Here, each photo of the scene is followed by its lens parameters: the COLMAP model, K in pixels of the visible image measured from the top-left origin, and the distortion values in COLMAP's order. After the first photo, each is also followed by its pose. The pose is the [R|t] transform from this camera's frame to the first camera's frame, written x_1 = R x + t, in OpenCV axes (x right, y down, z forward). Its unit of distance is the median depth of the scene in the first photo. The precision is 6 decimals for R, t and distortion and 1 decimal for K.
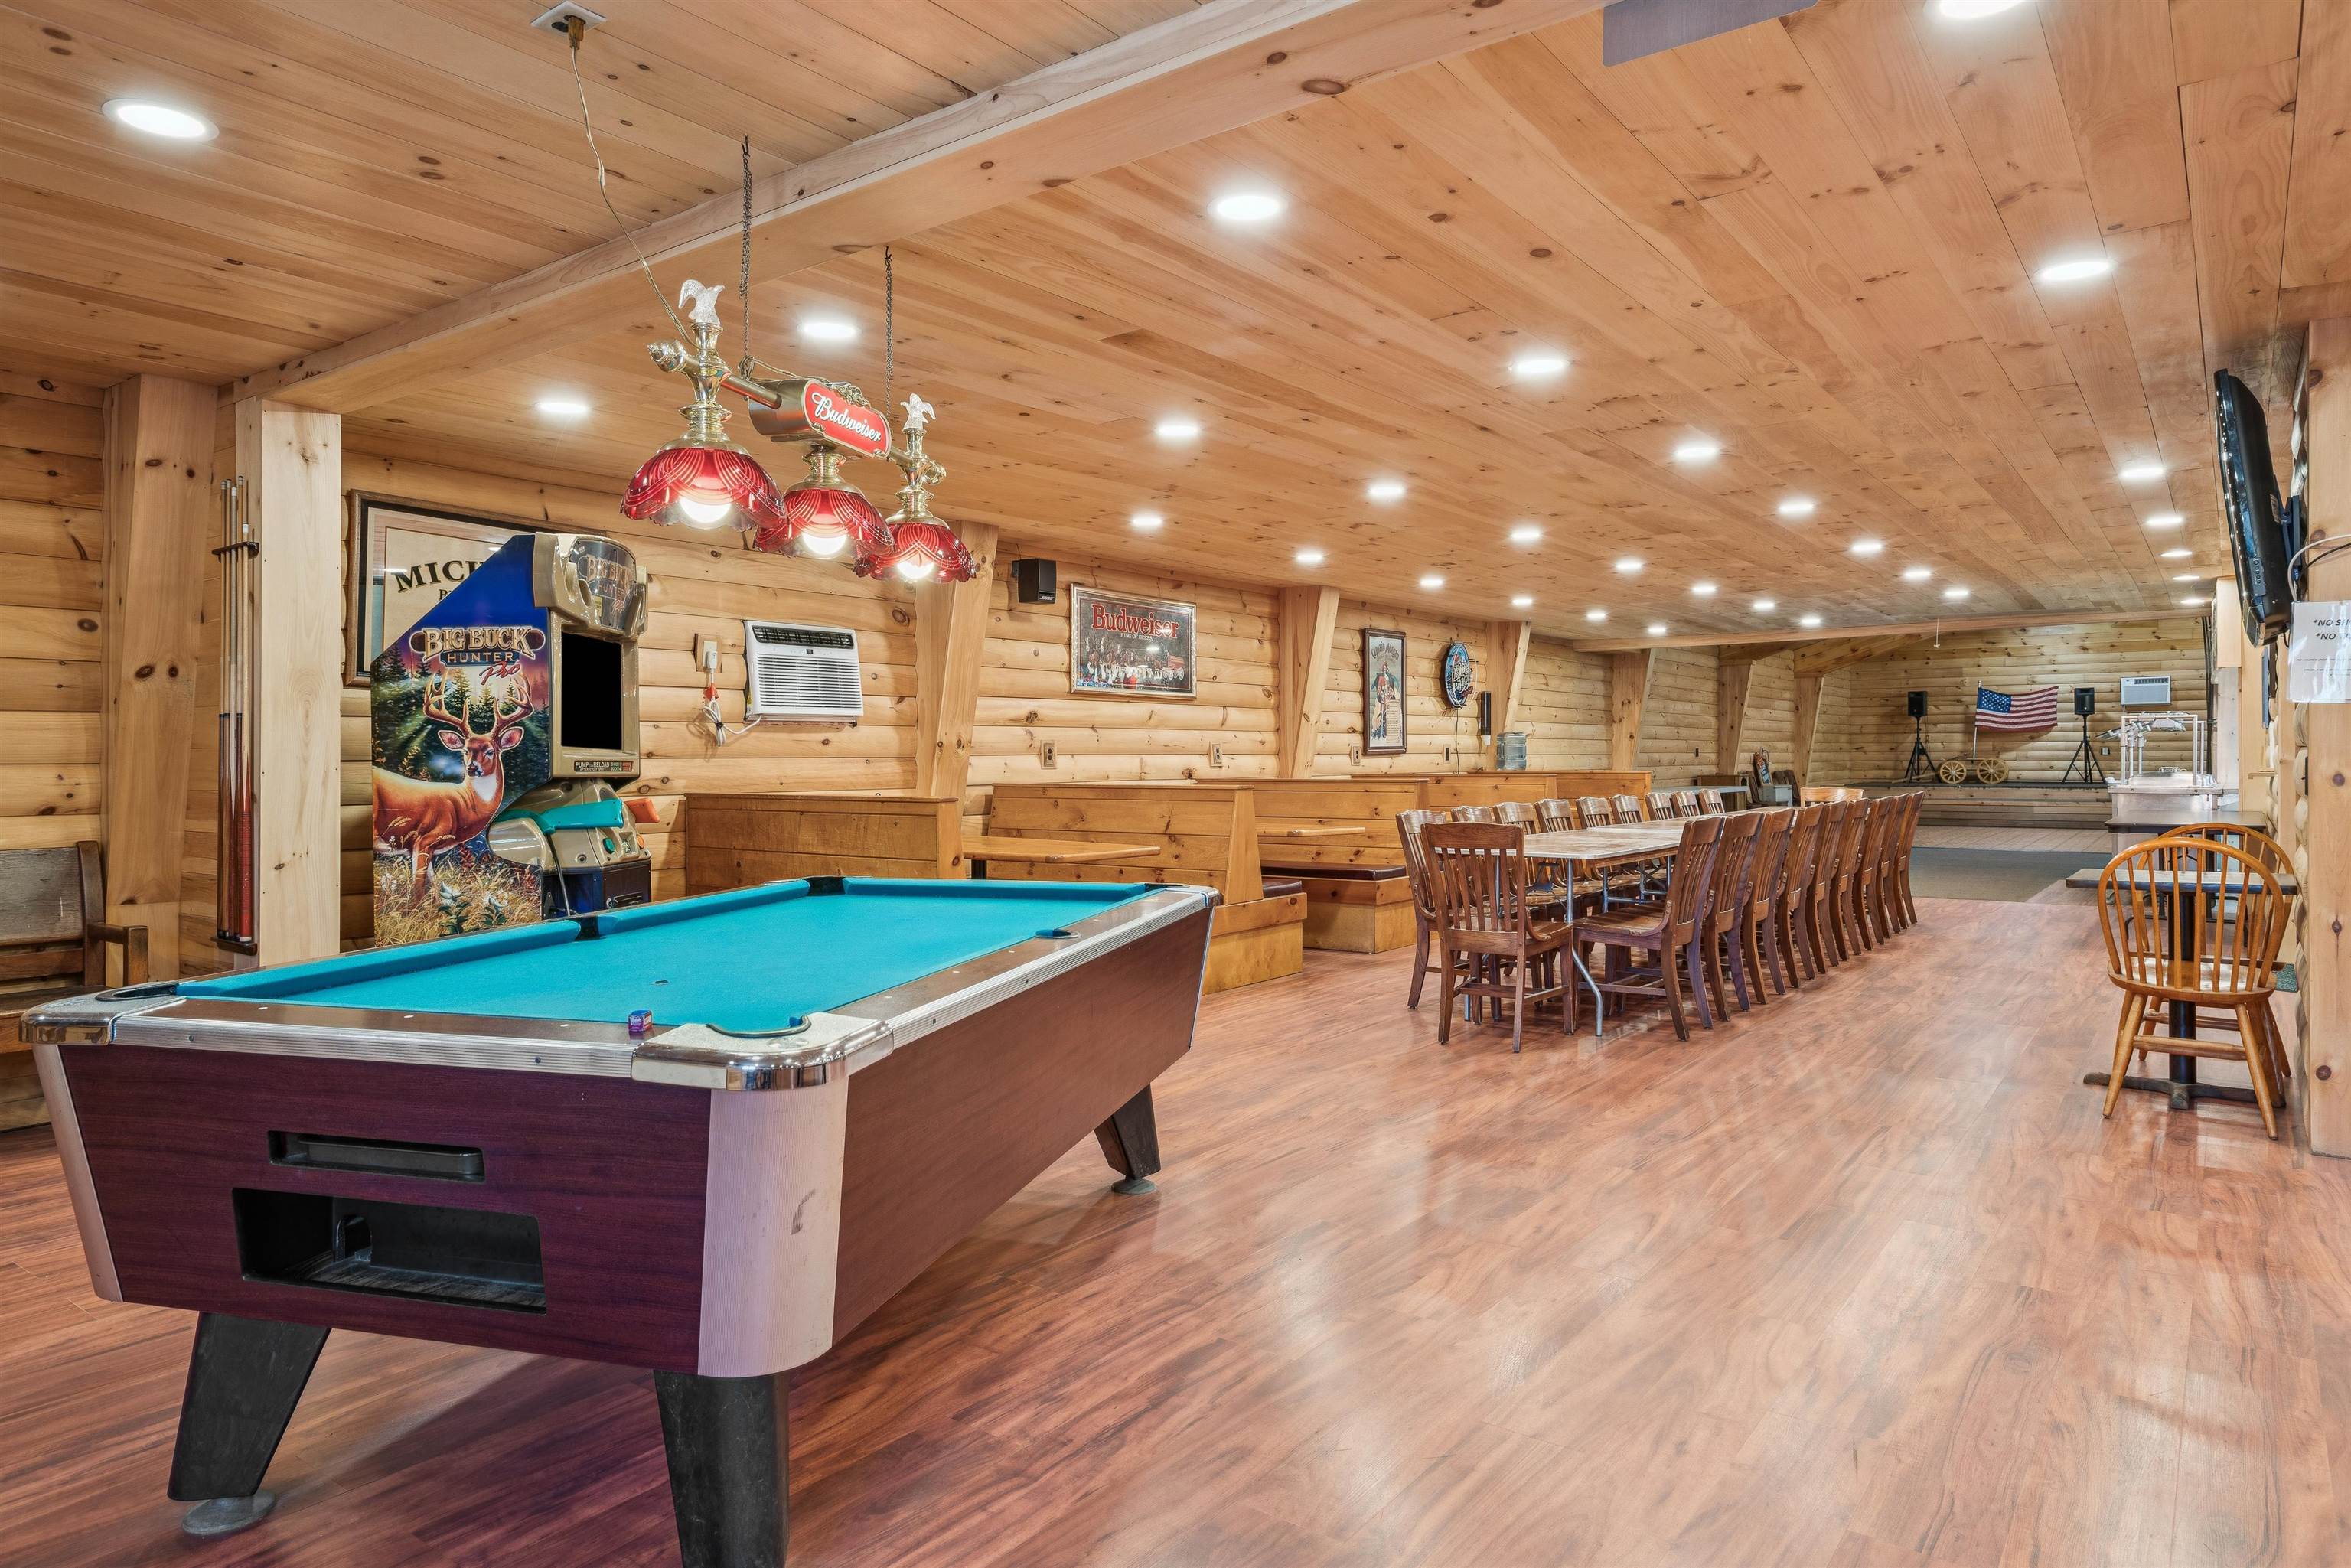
lens RADIAL K [[1436.1, 0, 1170.4], [0, 1436.1, 748.2], [0, 0, 1]] dist [0.001944, 0.001799]
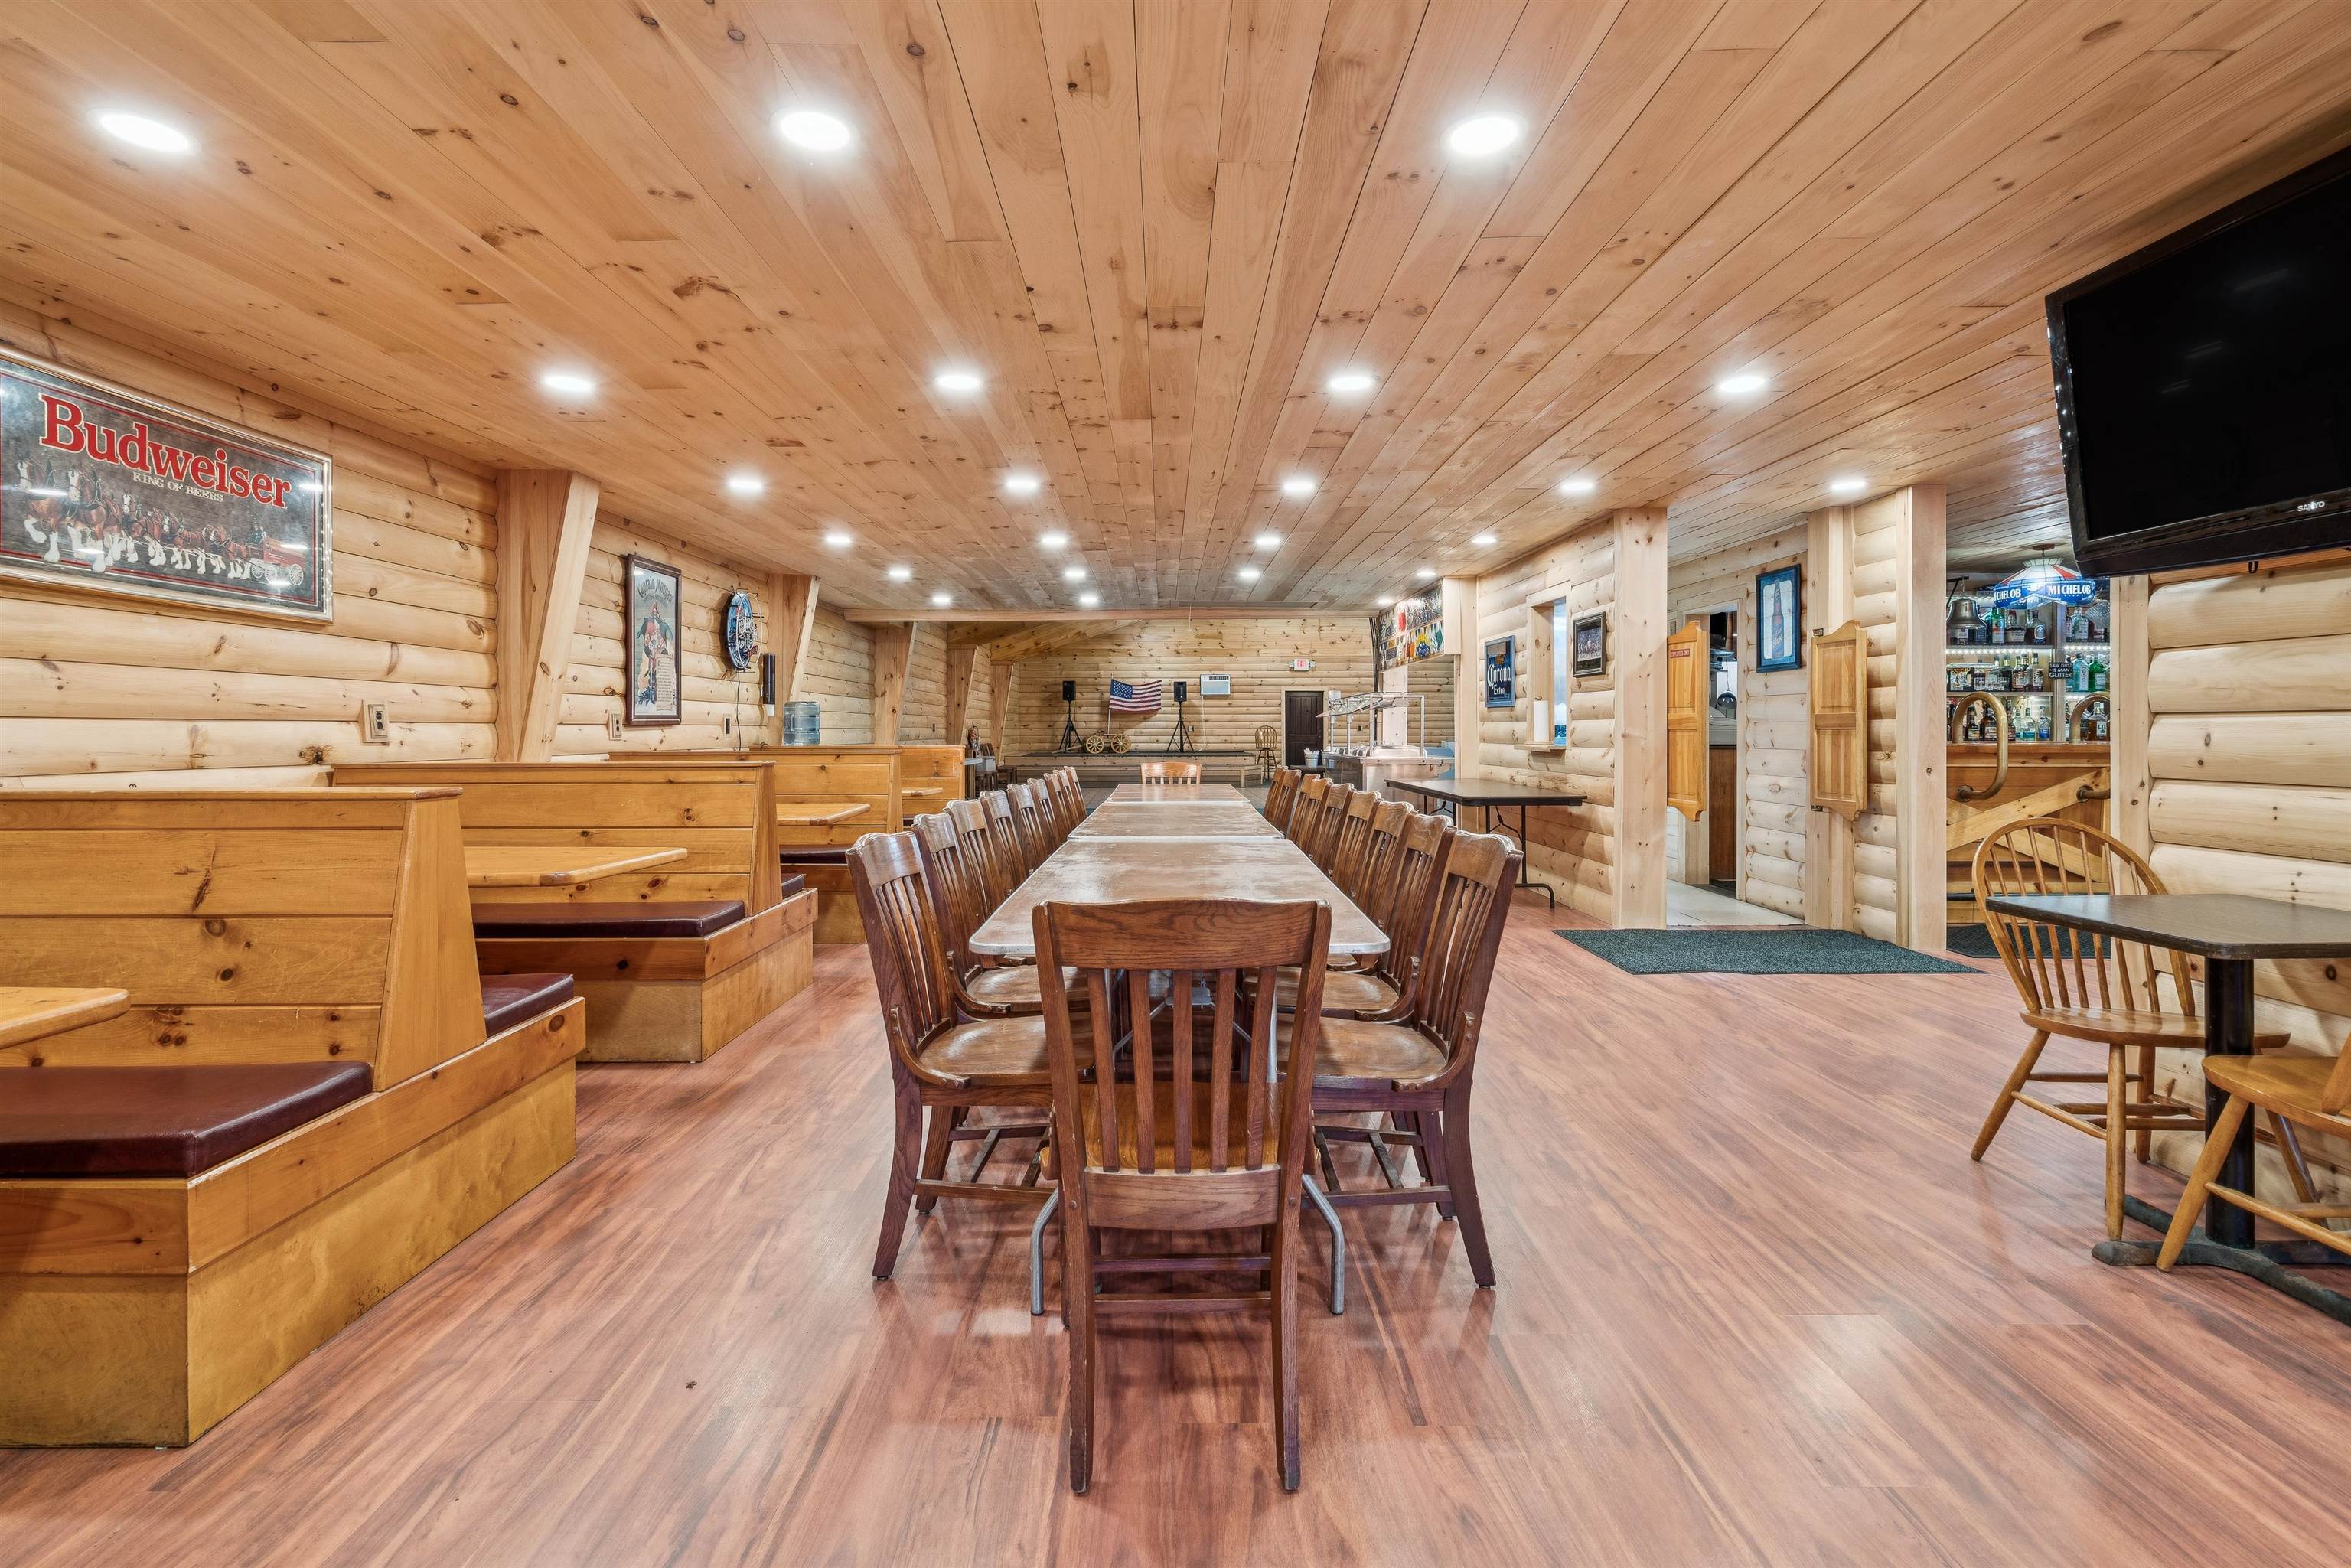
lens RADIAL K [[1098.1, 0, 1162.5], [0, 1098.1, 734.3], [0, 0, 1]] dist [0.001585, -0.000113]
pose [[0.802661, 0.001348, 0.596434, 0.017927], [-0.005567, 0.999971, 0.005233, 0.004260], [-0.596409, -0.007521, 0.802645, 0.362417]]
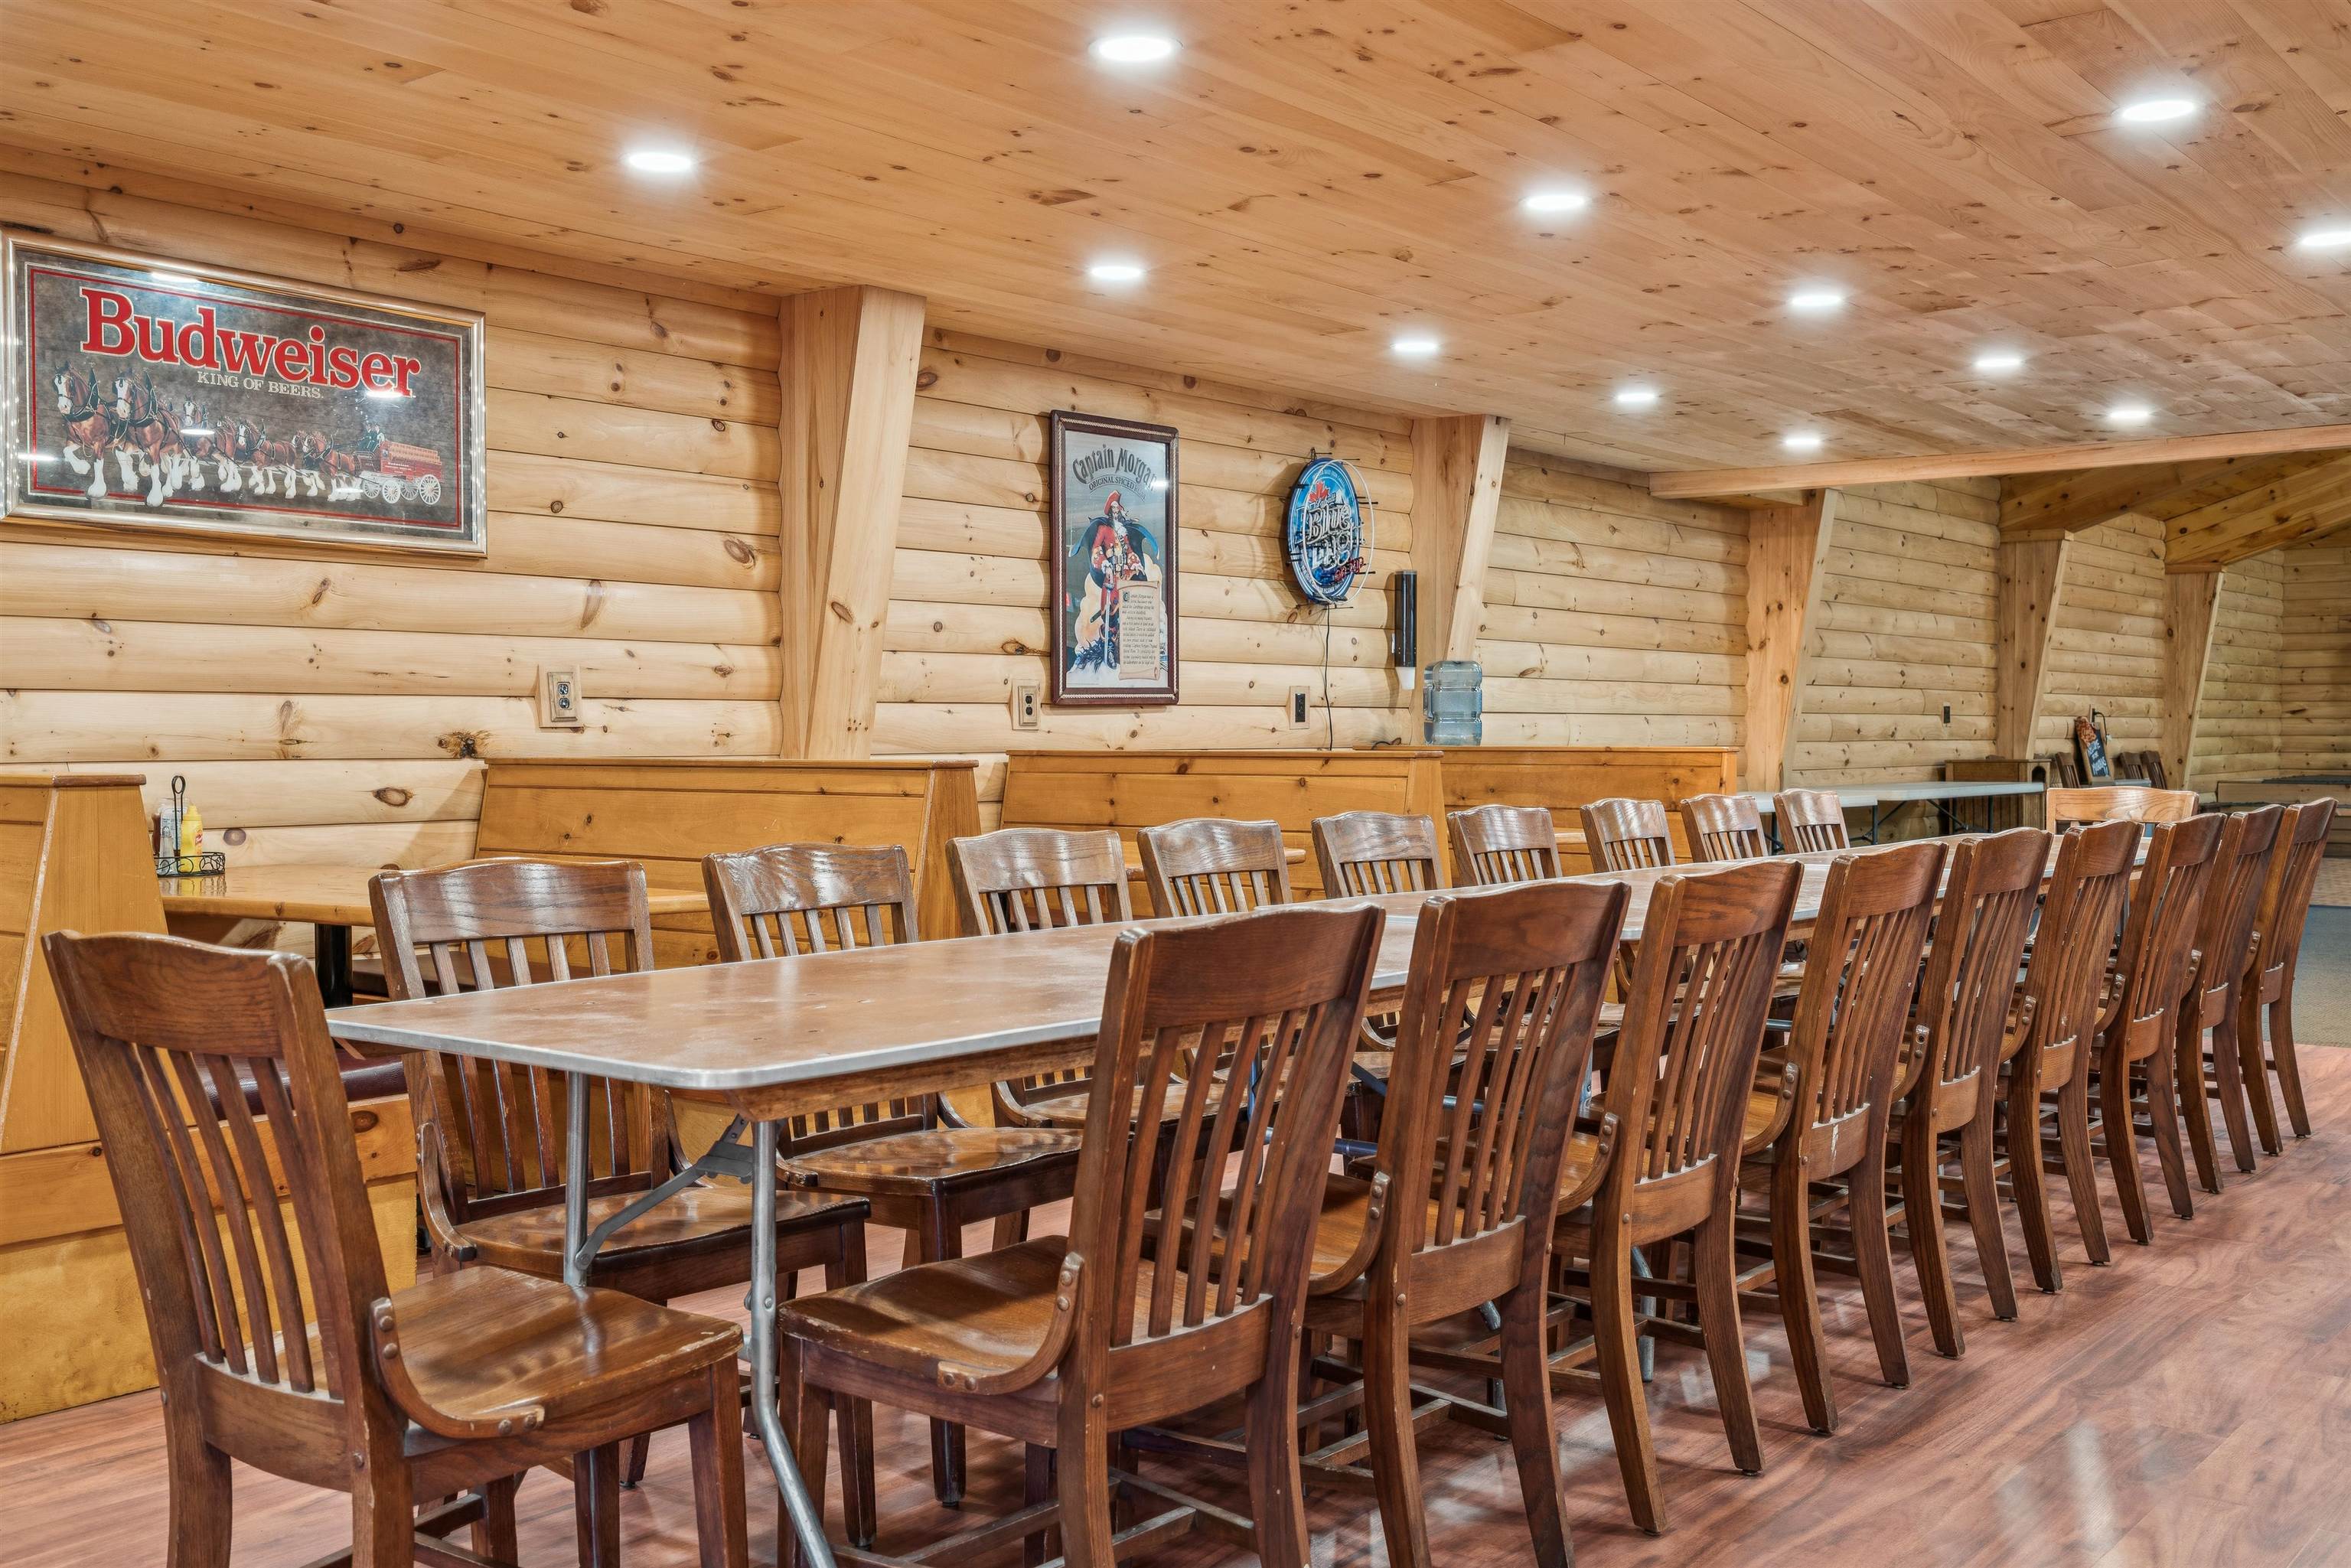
lens RADIAL K [[2319.8, 0, 1175.5], [0, 2319.8, 784.0], [0, 0, 1]] dist [0.006352, 0.014316]
pose [[0.999816, 0.004841, -0.018578, 0.175886], [-0.004292, 0.999556, 0.029485, 0.006959], [0.018712, -0.029400, 0.999393, 0.289208]]
